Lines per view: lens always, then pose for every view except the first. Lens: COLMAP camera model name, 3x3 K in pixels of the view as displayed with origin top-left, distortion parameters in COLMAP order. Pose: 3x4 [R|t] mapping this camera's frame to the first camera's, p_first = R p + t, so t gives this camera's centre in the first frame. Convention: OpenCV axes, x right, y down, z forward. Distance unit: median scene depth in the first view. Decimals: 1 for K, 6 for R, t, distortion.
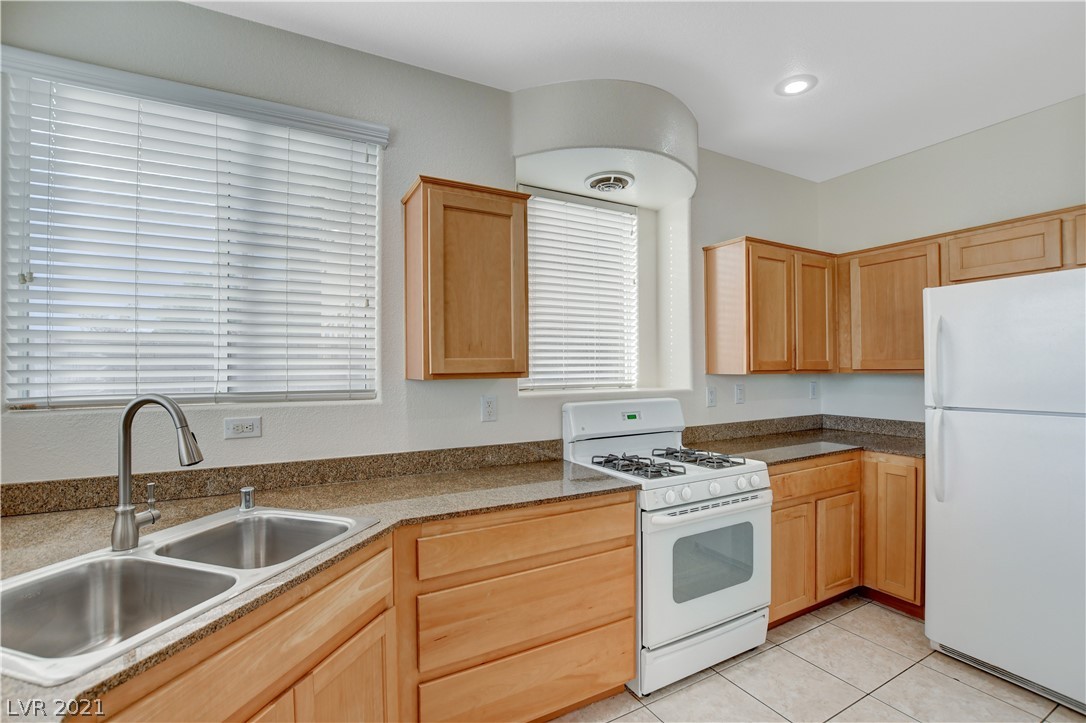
lens RADIAL K [[484.3, 0, 544.4], [0, 484.3, 370.3], [0, 0, 1]] dist [-0.033184, -0.000007]
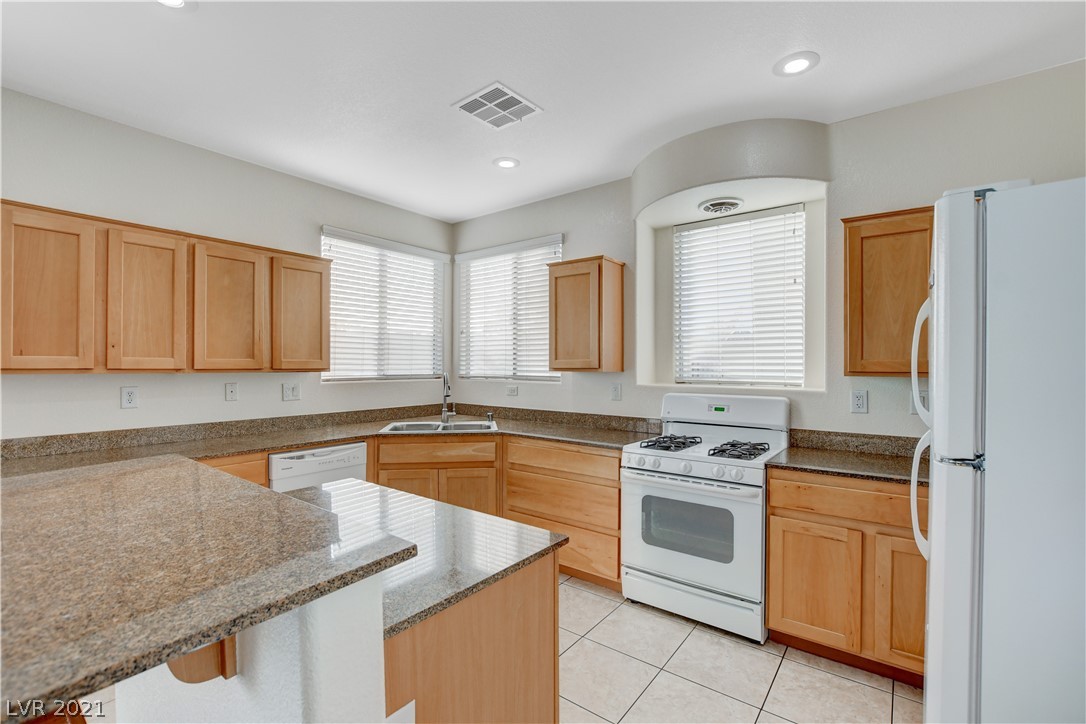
lens RADIAL K [[484.0, 0, 537.8], [0, 484.0, 372.7], [0, 0, 1]] dist [-0.012538, 0.000186]
pose [[0.392442, 0.024149, -0.919460, 1.300310], [-0.008104, 0.999707, 0.022798, -0.016634], [0.919741, -0.001496, 0.392523, 0.179543]]
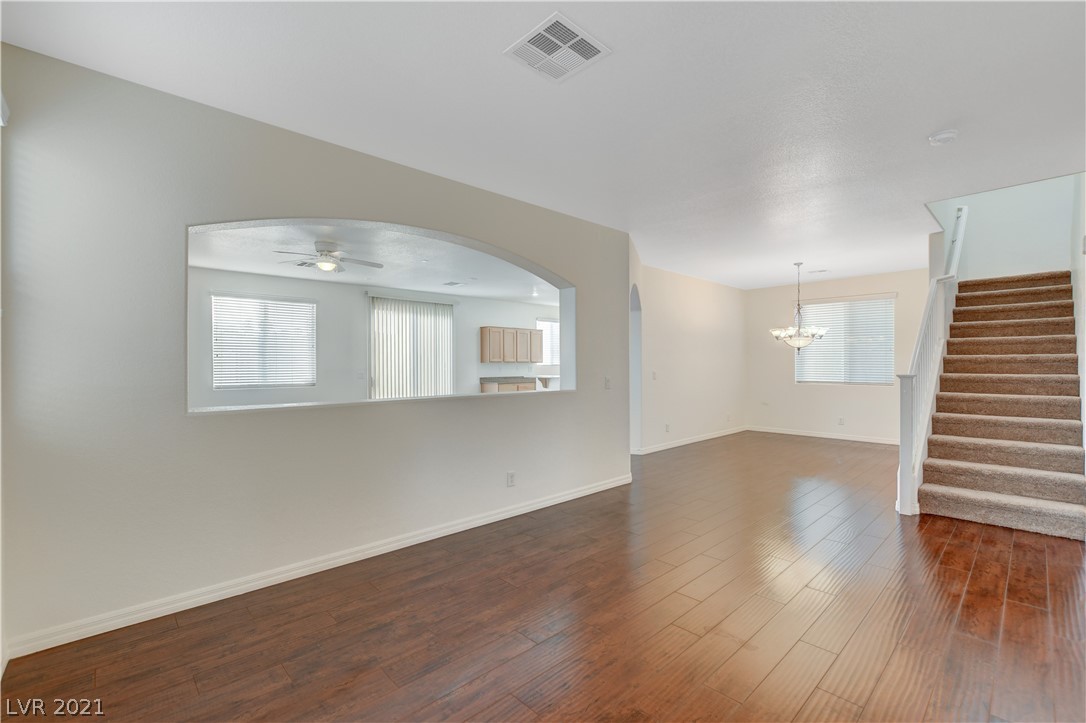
lens RADIAL K [[484.0, 0, 537.8], [0, 484.0, 372.2], [0, 0, 1]] dist [-0.012538, 0.000186]
pose [[0.249140, 0.024617, -0.968155, 4.773114], [-0.003906, 0.999694, 0.024414, -0.006198], [0.968460, -0.002301, 0.249160, -1.216333]]
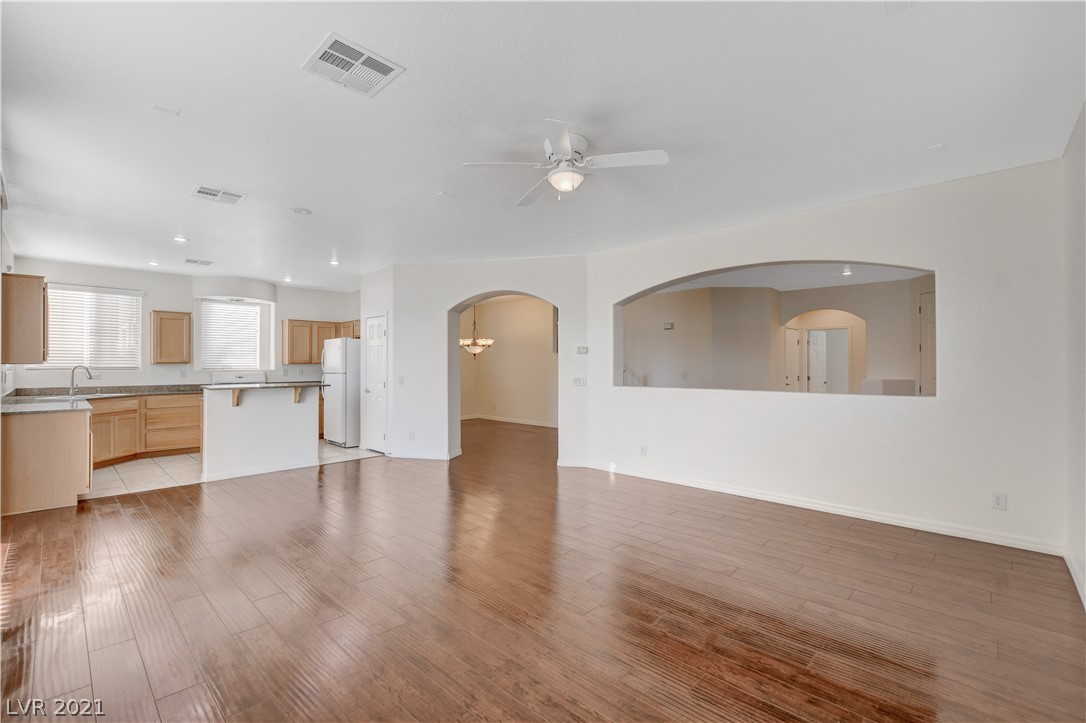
lens RADIAL K [[484.0, 0, 537.8], [0, 484.0, 372.2], [0, 0, 1]] dist [-0.012538, 0.000186]
pose [[0.962150, 0.006399, 0.272444, 1.429156], [-0.009137, 0.999920, 0.008782, 0.021267], [-0.272366, -0.010939, 0.962132, -3.026738]]
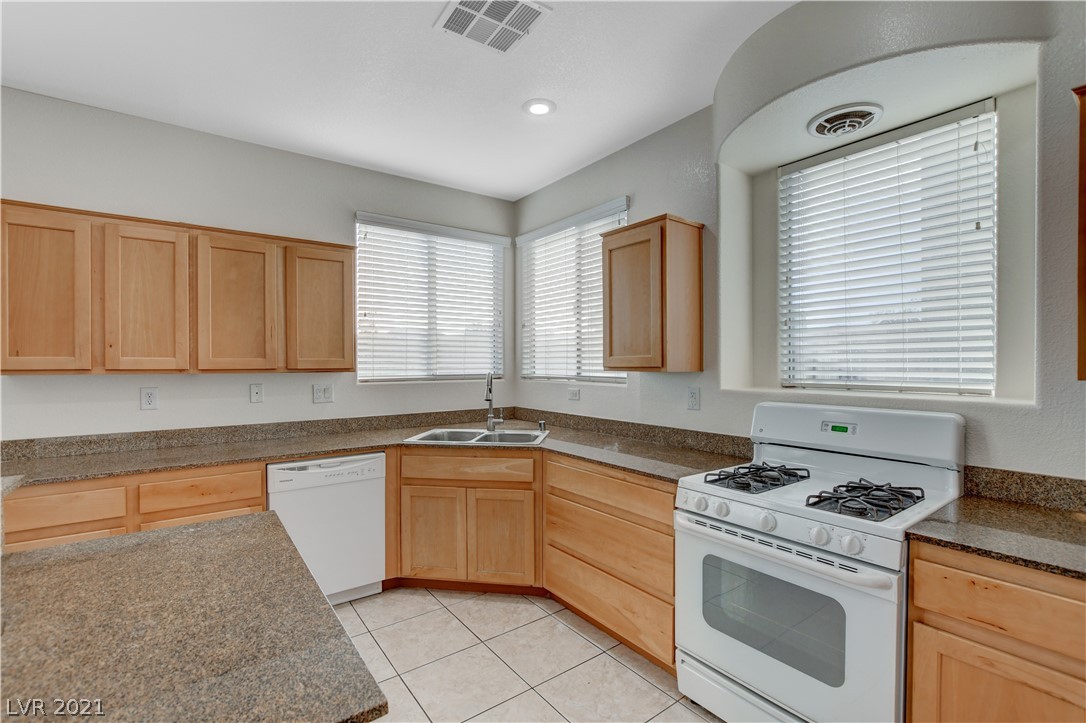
lens RADIAL K [[484.0, 0, 537.8], [0, 484.0, 372.2], [0, 0, 1]] dist [-0.012538, 0.000186]
pose [[0.123501, 0.026357, -0.991994, 1.058424], [-0.000599, 0.999649, 0.026486, -0.014994], [0.992344, -0.002677, 0.123474, 0.530513]]
